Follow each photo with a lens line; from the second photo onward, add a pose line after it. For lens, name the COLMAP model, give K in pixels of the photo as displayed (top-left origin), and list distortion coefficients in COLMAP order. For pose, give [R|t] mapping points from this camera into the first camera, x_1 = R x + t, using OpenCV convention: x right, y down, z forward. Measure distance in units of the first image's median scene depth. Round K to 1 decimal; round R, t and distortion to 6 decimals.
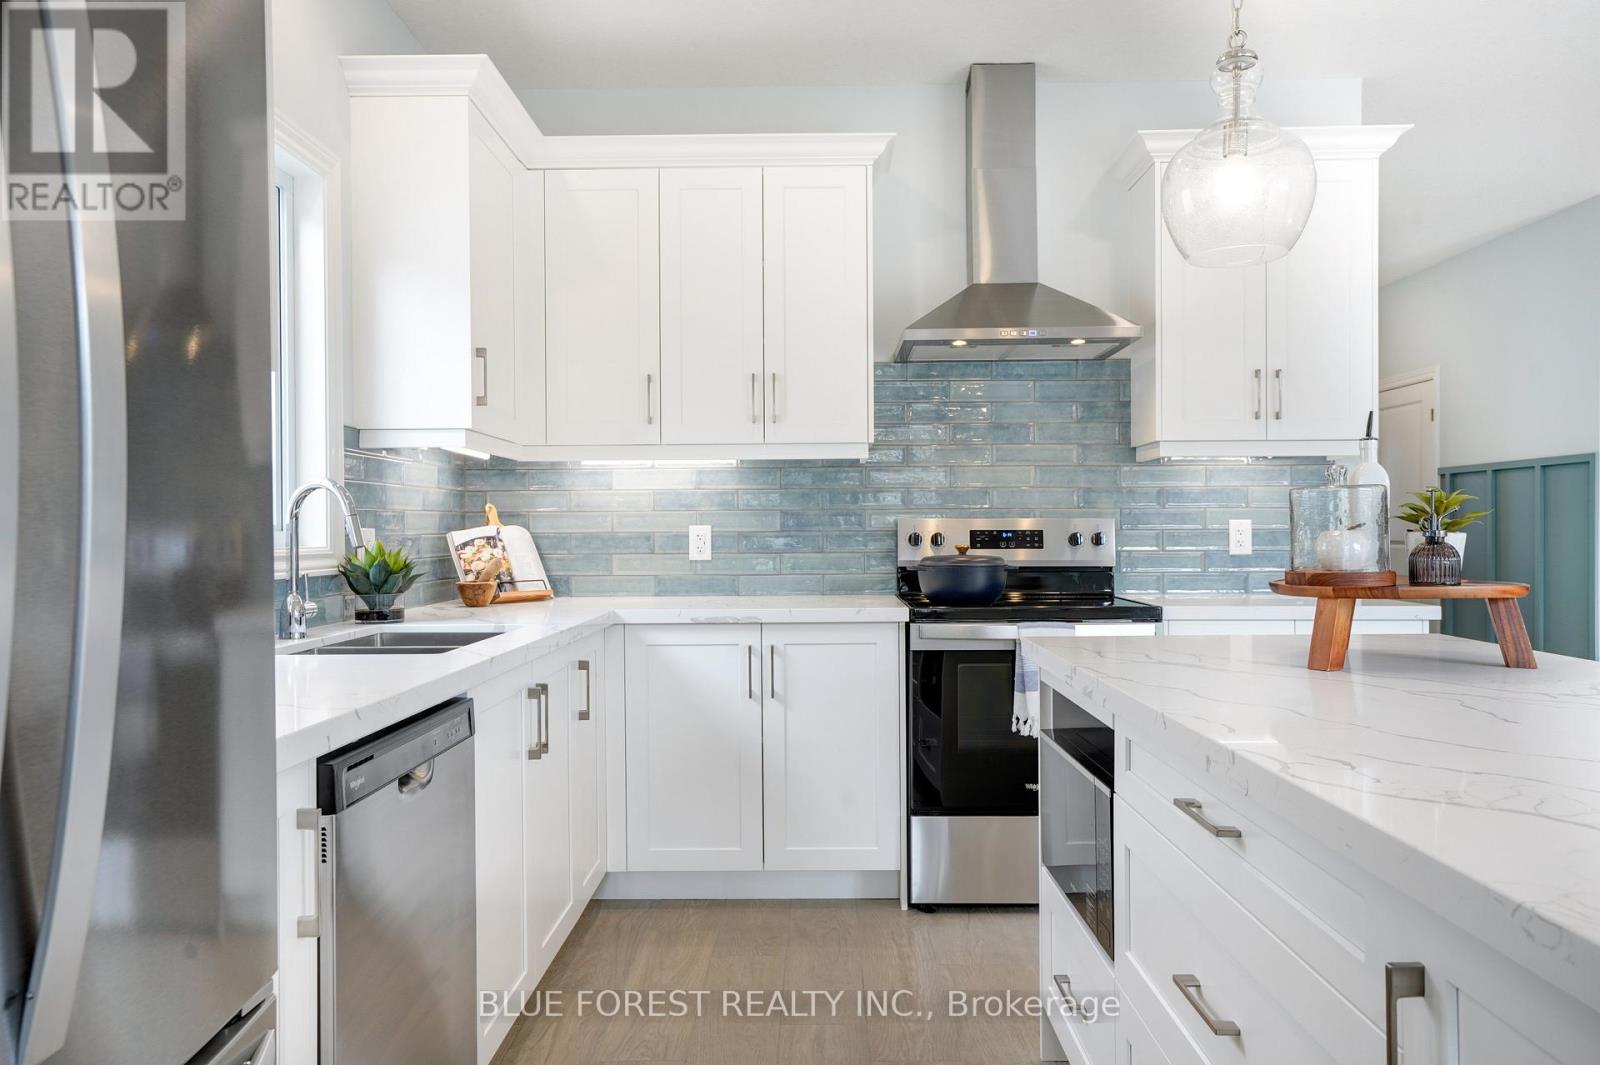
lens RADIAL K [[1165.3, 0, 800.0], [0, 1165.3, 532.5], [0, 0, 1]] dist [-0.001896, -0.000982]
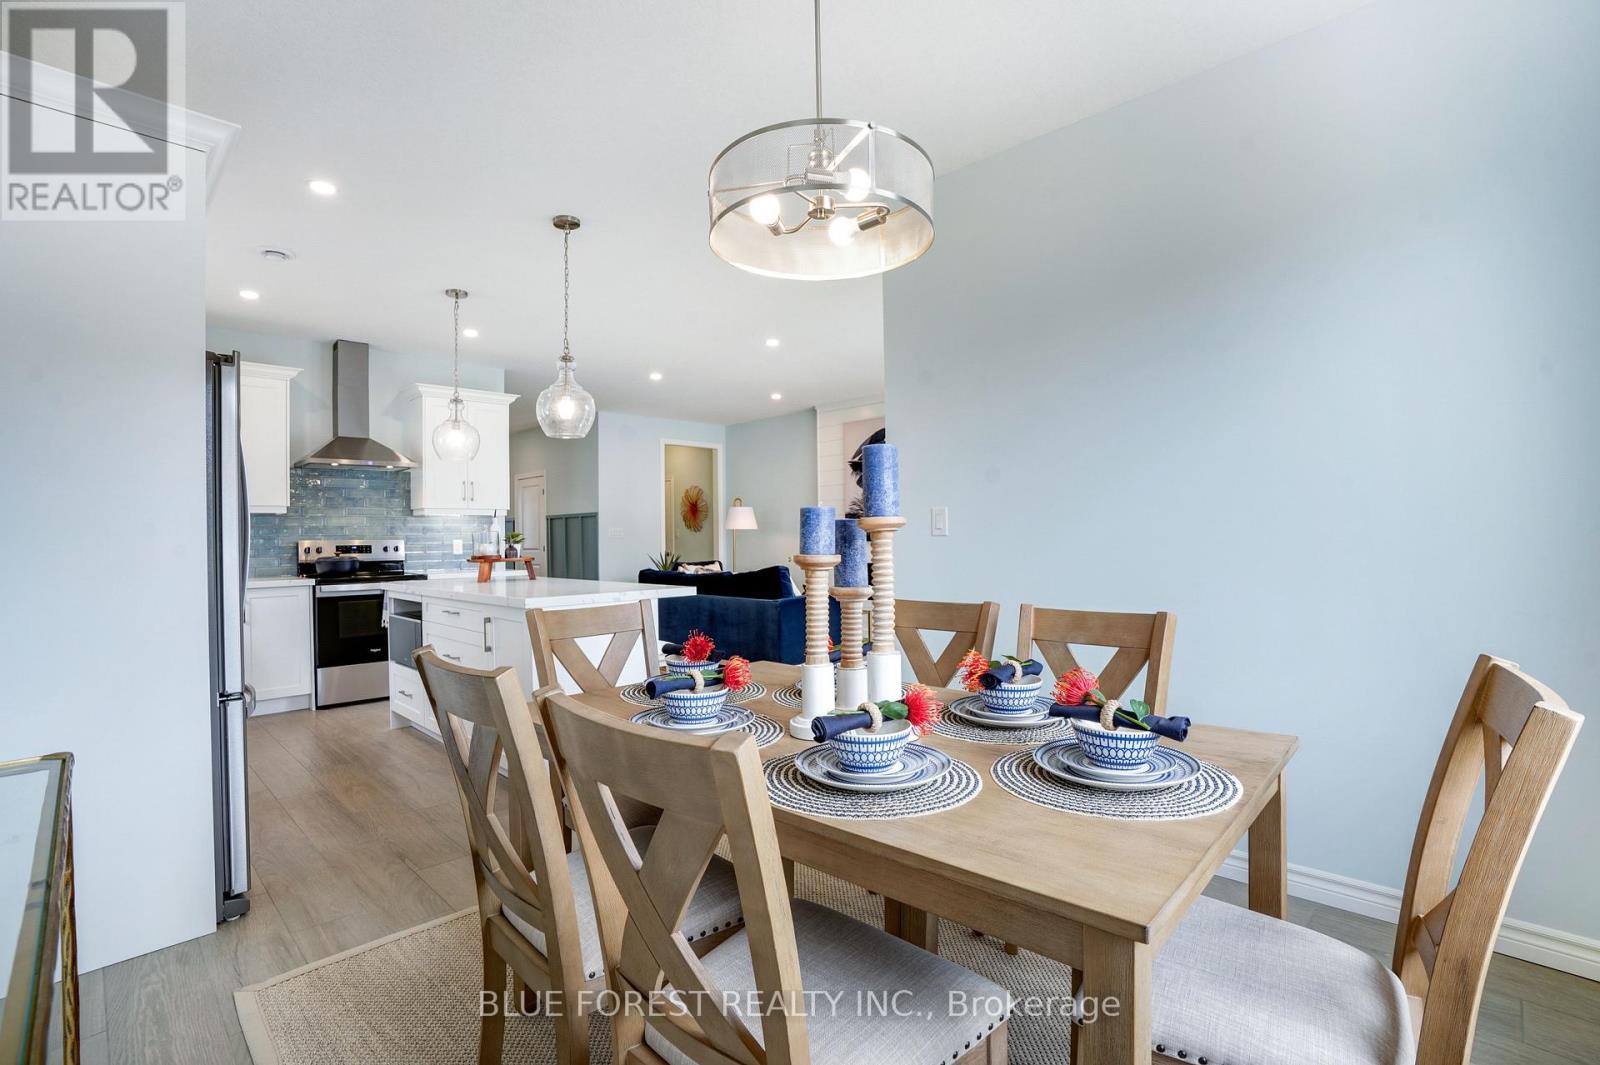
lens RADIAL K [[743.7, 0, 806.3], [0, 743.7, 535.1], [0, 0, 1]] dist [-0.049007, 0.000192]
pose [[0.693759, -0.005581, 0.720186, -0.234004], [0.014505, 0.999875, -0.006225, -0.000530], [-0.720061, 0.014765, 0.693753, -0.618874]]
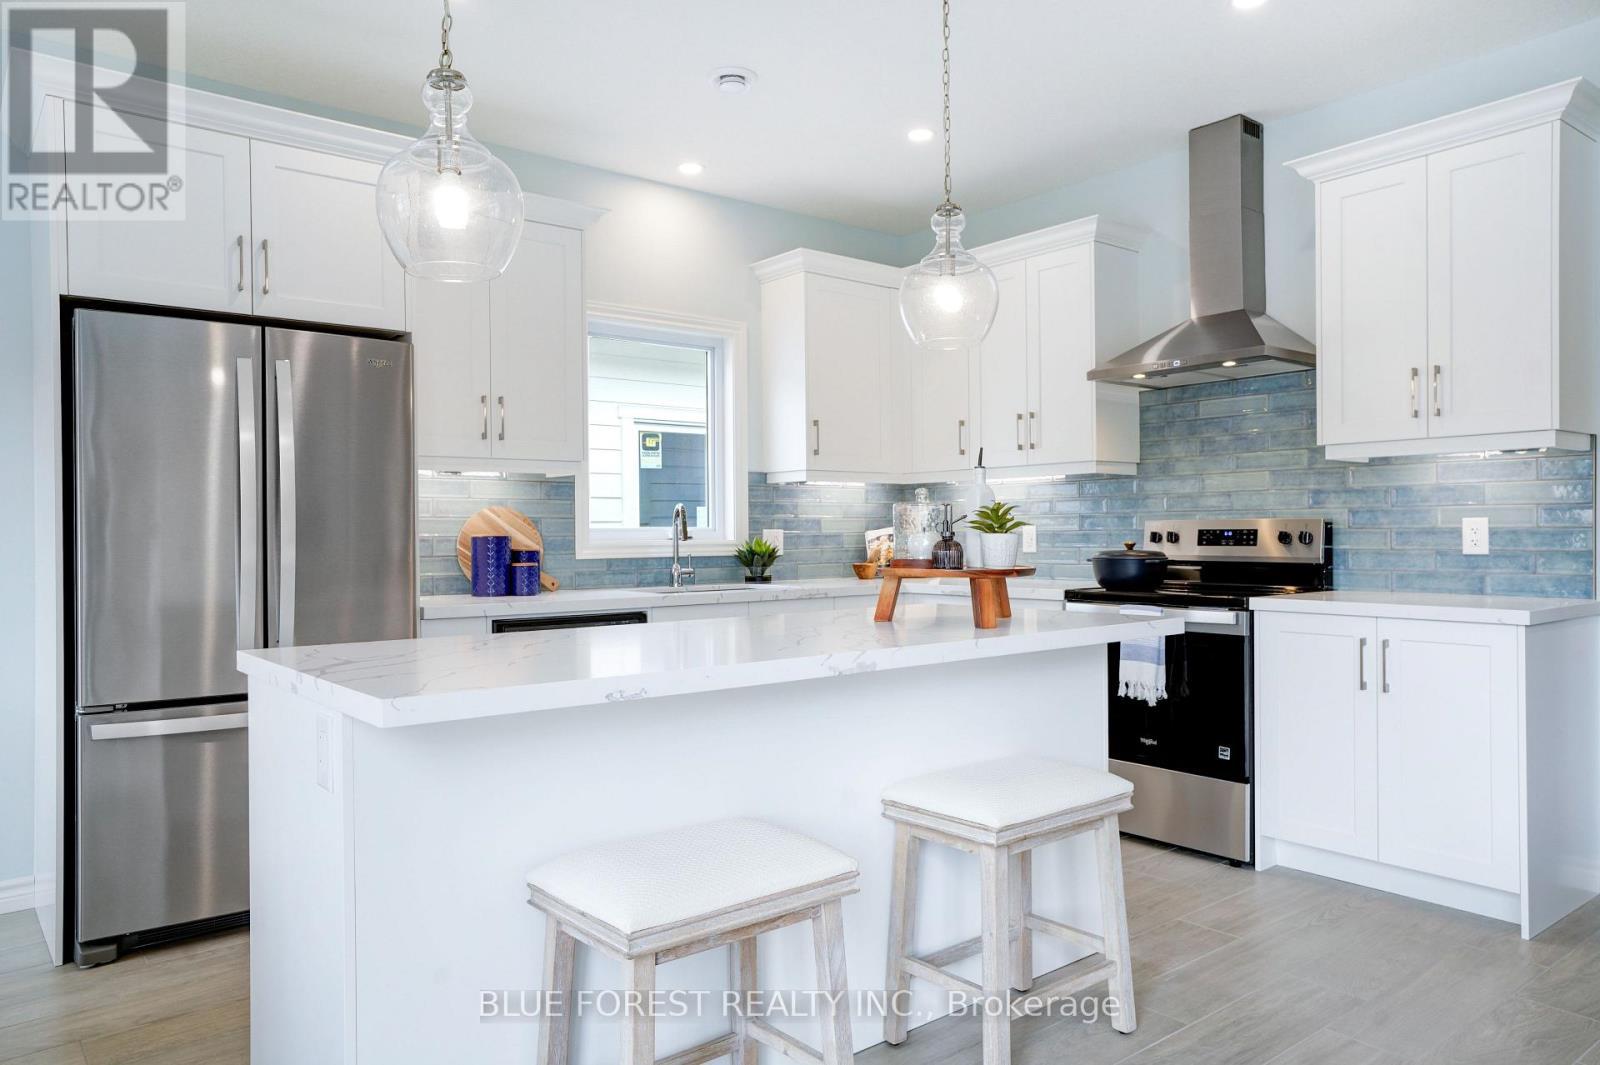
lens RADIAL K [[1080.2, 0, 800.0], [0, 1080.2, 532.5], [0, 0, 1]] dist [-0.003497, 0.000068]
pose [[0.634675, 0.000021, -0.772779, 0.728444], [0.003543, 0.999989, 0.002937, -0.003564], [0.772771, -0.004602, 0.634669, 0.009006]]
